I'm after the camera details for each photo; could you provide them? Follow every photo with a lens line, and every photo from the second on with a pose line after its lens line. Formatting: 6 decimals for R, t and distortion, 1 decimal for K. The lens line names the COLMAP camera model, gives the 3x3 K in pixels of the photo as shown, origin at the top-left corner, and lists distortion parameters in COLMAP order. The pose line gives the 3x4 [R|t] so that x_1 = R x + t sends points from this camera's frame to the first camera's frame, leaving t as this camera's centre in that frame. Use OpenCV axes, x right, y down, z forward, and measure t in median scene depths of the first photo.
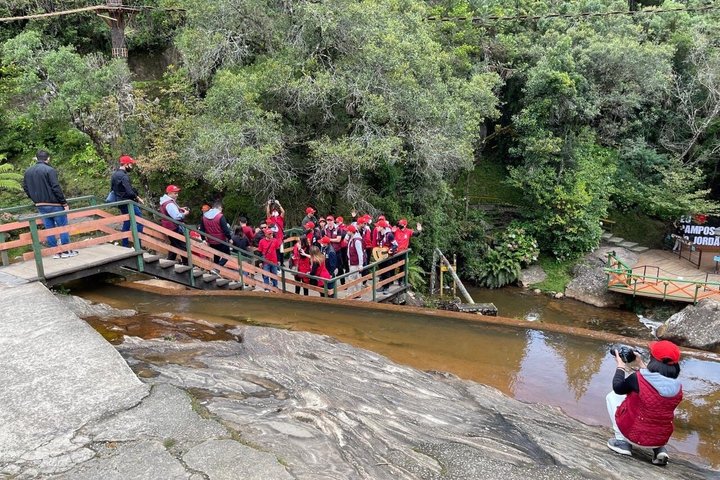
lens RADIAL K [[726.4, 0, 360.0], [0, 726.4, 240.0], [0, 0, 1]] dist [0.046232, -0.015580]
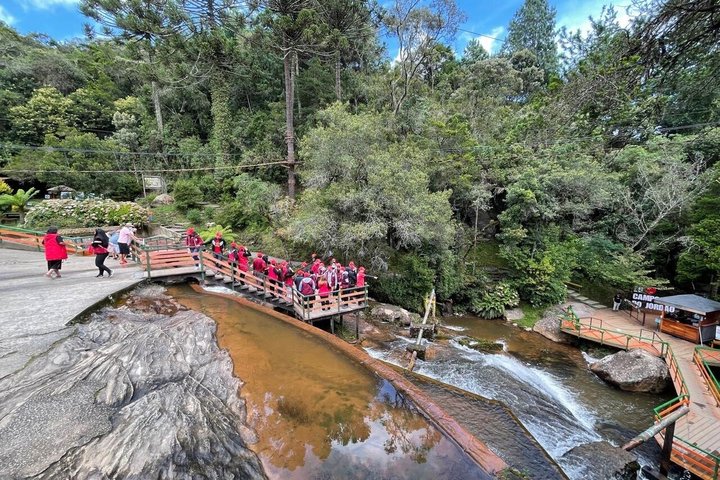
lens RADIAL K [[370.6, 0, 360.6], [0, 370.6, 215.0], [0, 0, 1]] dist [-0.001331, 0.000408]
pose [[0.898015, 0.024529, -0.439281, 0.291982], [-0.096809, 0.984991, -0.142904, -0.017153], [0.429183, 0.170856, 0.886911, 0.102403]]
